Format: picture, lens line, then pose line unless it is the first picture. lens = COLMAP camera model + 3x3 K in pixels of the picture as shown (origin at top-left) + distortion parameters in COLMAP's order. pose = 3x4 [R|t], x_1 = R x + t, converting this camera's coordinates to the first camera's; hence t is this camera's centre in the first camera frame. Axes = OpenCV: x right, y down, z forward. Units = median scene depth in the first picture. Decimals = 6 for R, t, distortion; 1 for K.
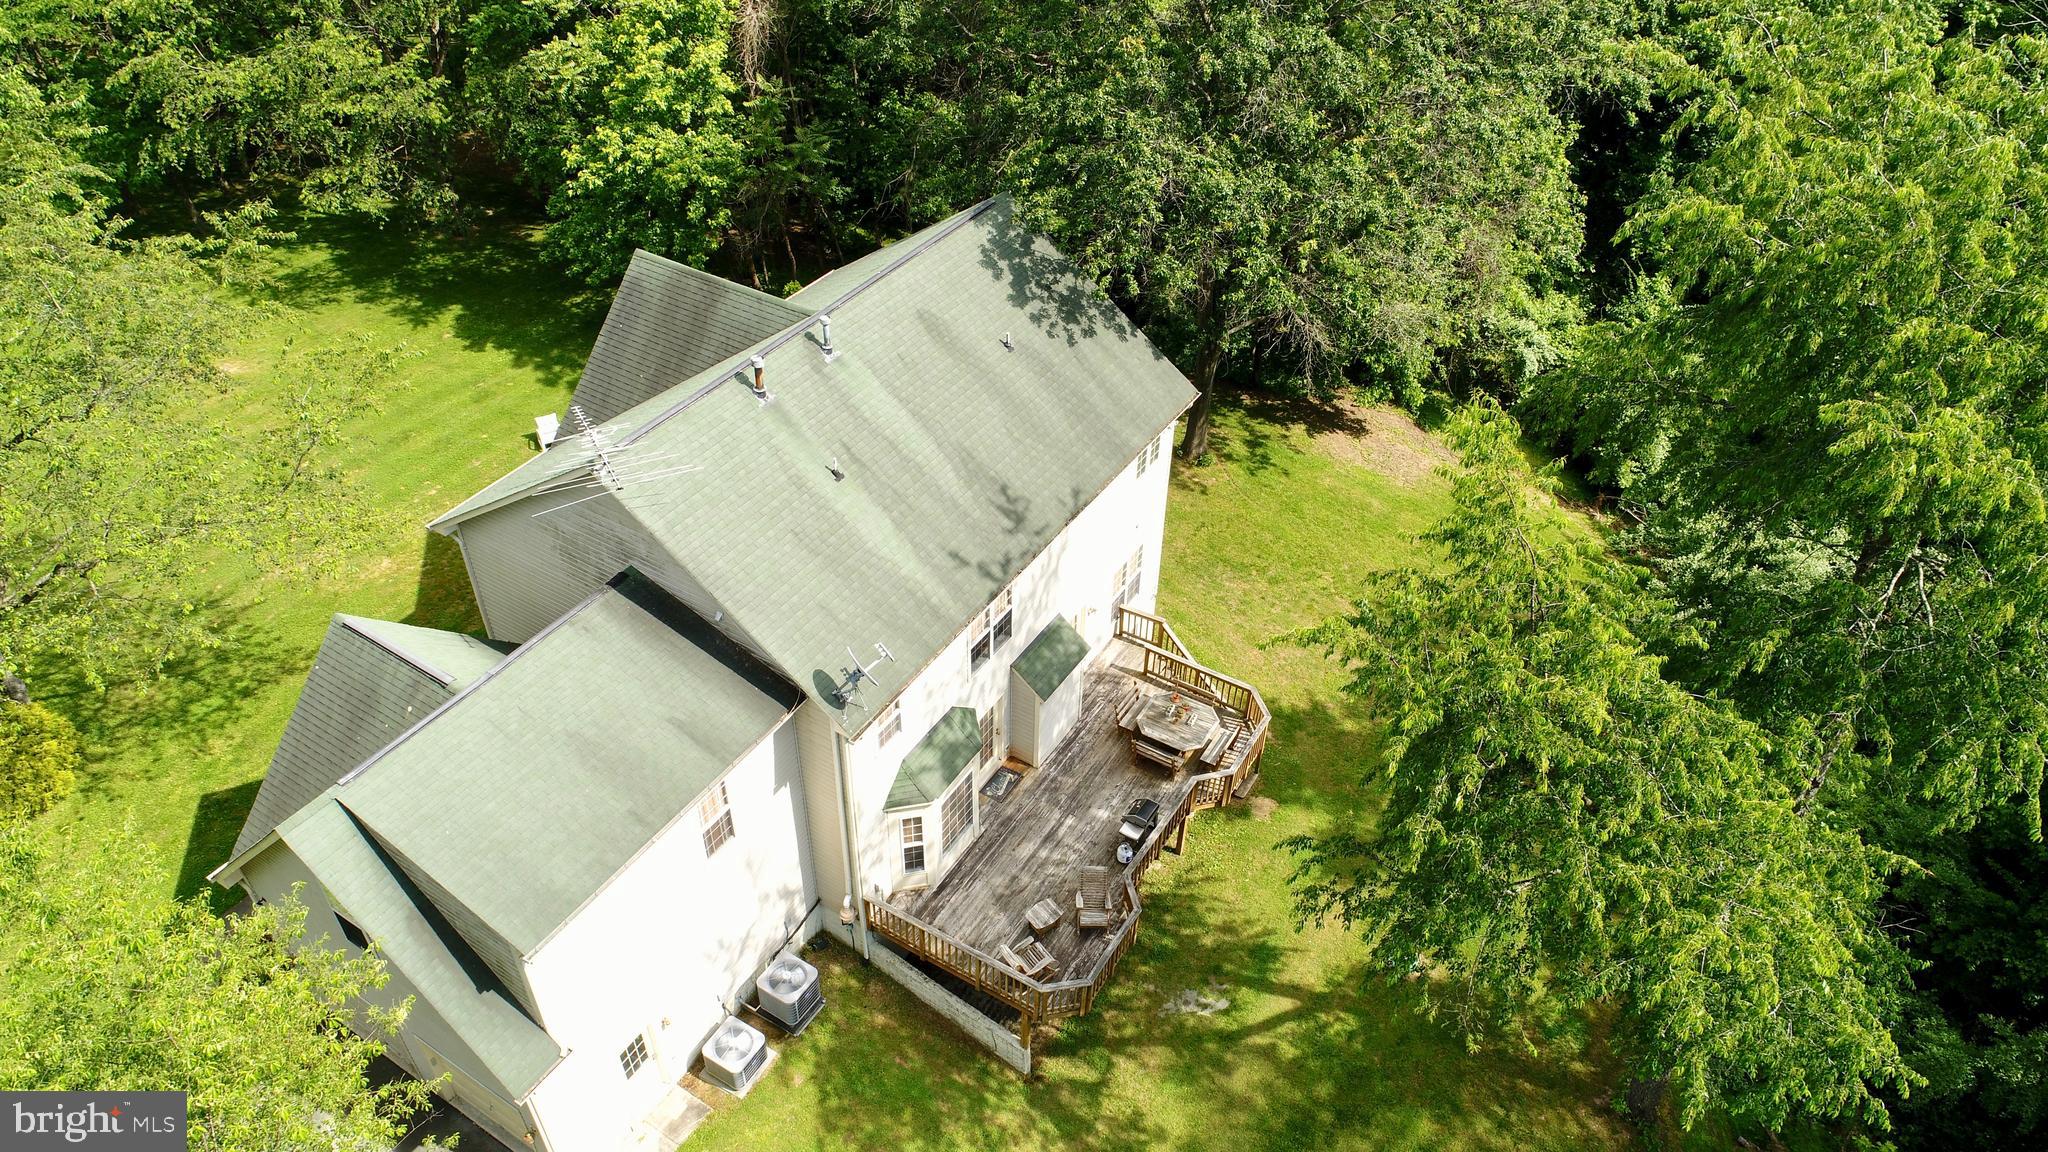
lens RADIAL K [[1358.1, 0, 1017.6], [0, 1358.1, 570.7], [0, 0, 1]] dist [0.003527, 0.001761]
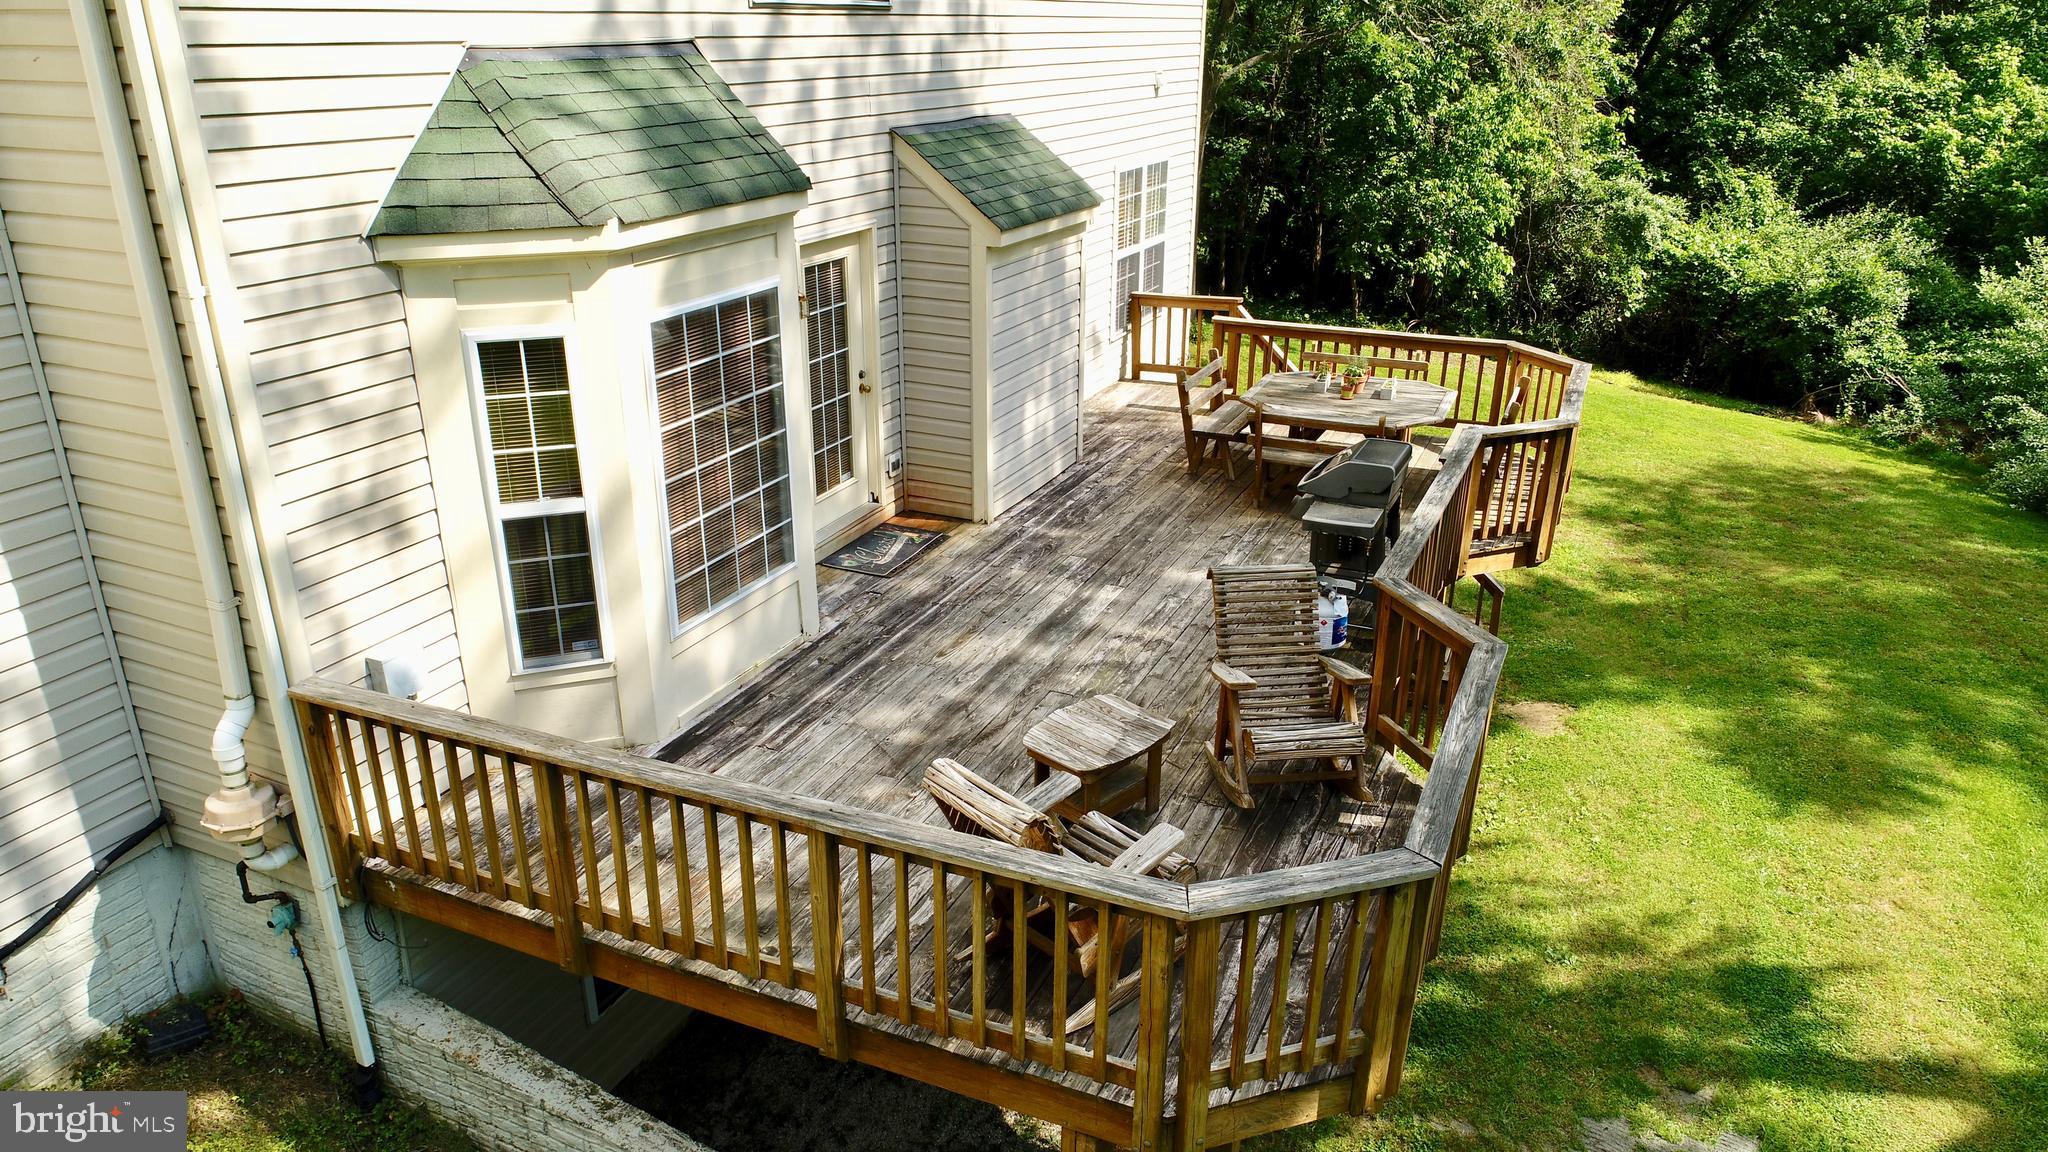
lens RADIAL K [[1358.1, 0, 1029.6], [0, 1358.1, 582.6], [0, 0, 1]] dist [0.003527, 0.001761]
pose [[0.990926, -0.053799, 0.123172, -0.019350], [0.087094, 0.954994, -0.283551, 0.280872], [-0.102374, 0.291706, 0.951014, 0.729545]]
